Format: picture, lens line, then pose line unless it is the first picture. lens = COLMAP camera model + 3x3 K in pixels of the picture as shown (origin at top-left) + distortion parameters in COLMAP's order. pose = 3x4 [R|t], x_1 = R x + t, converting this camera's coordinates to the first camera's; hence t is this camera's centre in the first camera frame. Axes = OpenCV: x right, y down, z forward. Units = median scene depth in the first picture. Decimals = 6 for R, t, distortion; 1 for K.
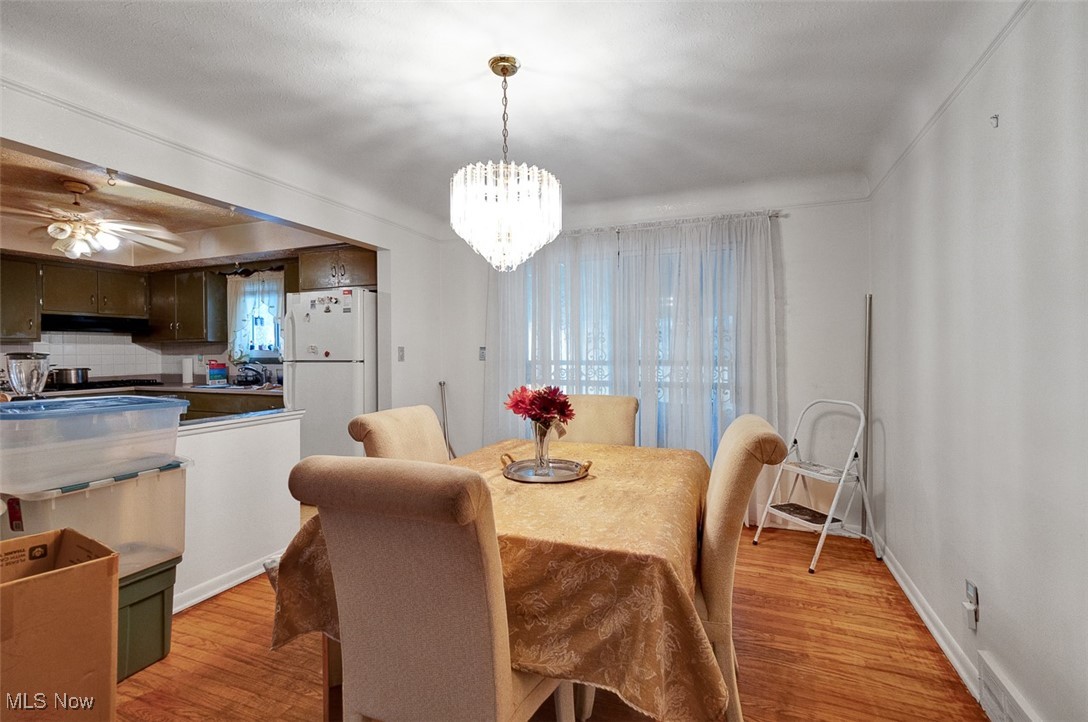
lens RADIAL K [[497.5, 0, 549.6], [0, 497.5, 356.2], [0, 0, 1]] dist [0.000870, -0.000111]
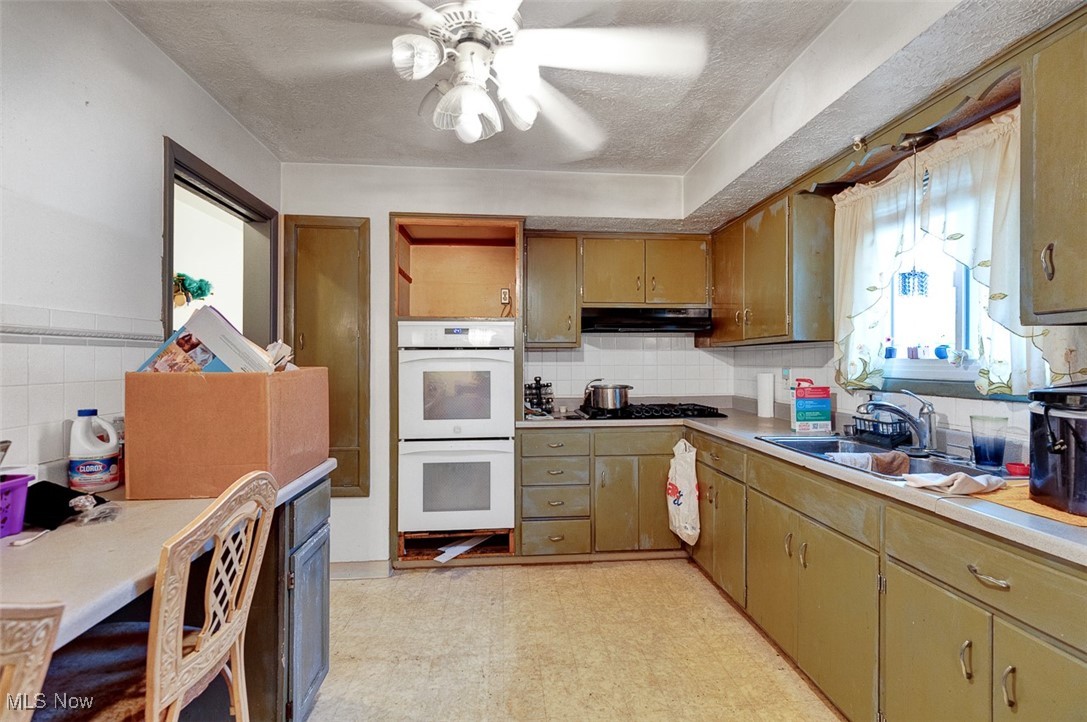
lens RADIAL K [[497.0, 0, 549.2], [0, 497.0, 360.3], [0, 0, 1]] dist [0.000870, -0.000111]
pose [[0.454233, 0.005276, -0.890867, -0.362930], [-0.010866, 0.999941, 0.000381, -0.008434], [0.890817, 0.009507, 0.454263, 0.566317]]
